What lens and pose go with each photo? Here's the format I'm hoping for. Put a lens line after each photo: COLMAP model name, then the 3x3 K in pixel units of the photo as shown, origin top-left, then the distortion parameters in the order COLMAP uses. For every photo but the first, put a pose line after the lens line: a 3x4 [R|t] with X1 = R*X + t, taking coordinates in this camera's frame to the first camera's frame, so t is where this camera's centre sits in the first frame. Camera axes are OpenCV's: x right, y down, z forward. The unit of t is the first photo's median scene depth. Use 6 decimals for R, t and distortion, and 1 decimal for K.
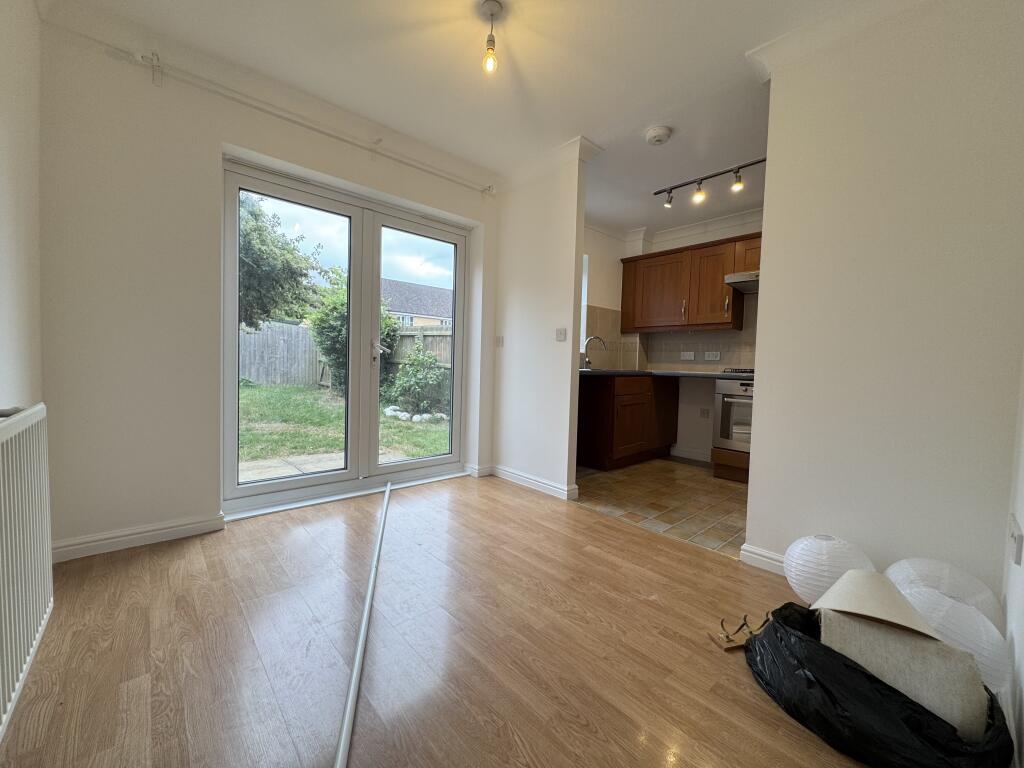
lens RADIAL K [[409.0, 0, 512.0], [0, 409.0, 384.0], [0, 0, 1]] dist [-0.020636, -0.000004]
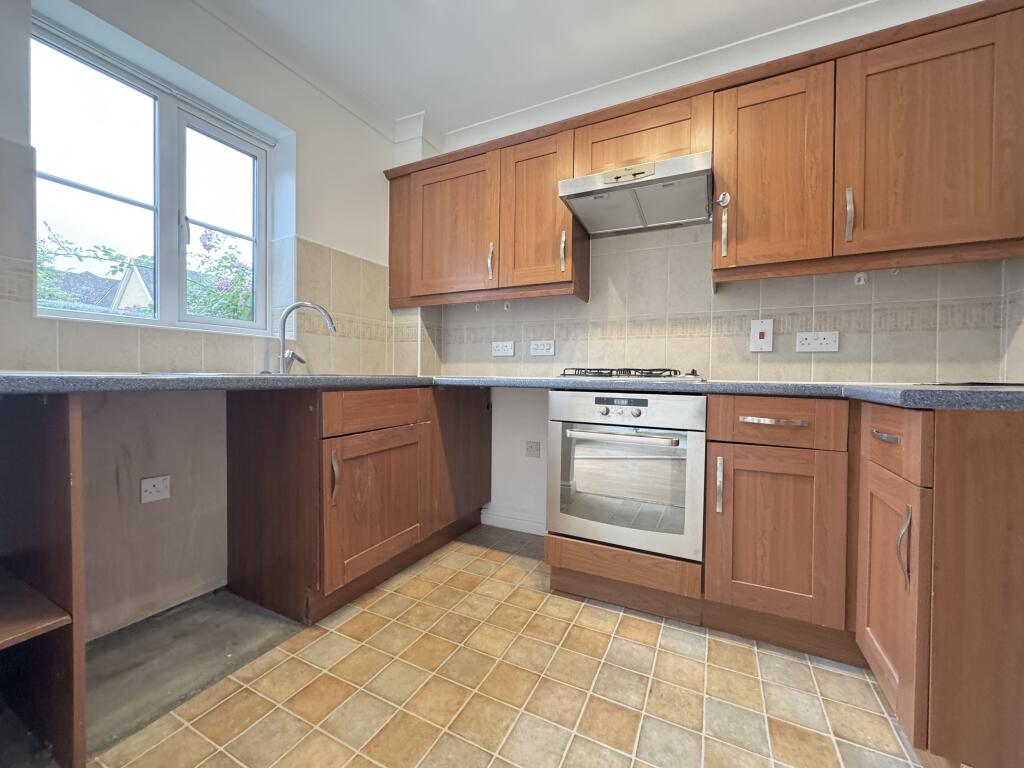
lens RADIAL K [[410.6, 0, 512.0], [0, 410.6, 384.0], [0, 0, 1]] dist [-0.005190, -0.000015]
pose [[0.933145, -0.021350, 0.358865, 0.297462], [0.028613, 0.999479, -0.014940, -0.013986], [-0.358359, 0.024210, 0.933270, 0.582044]]
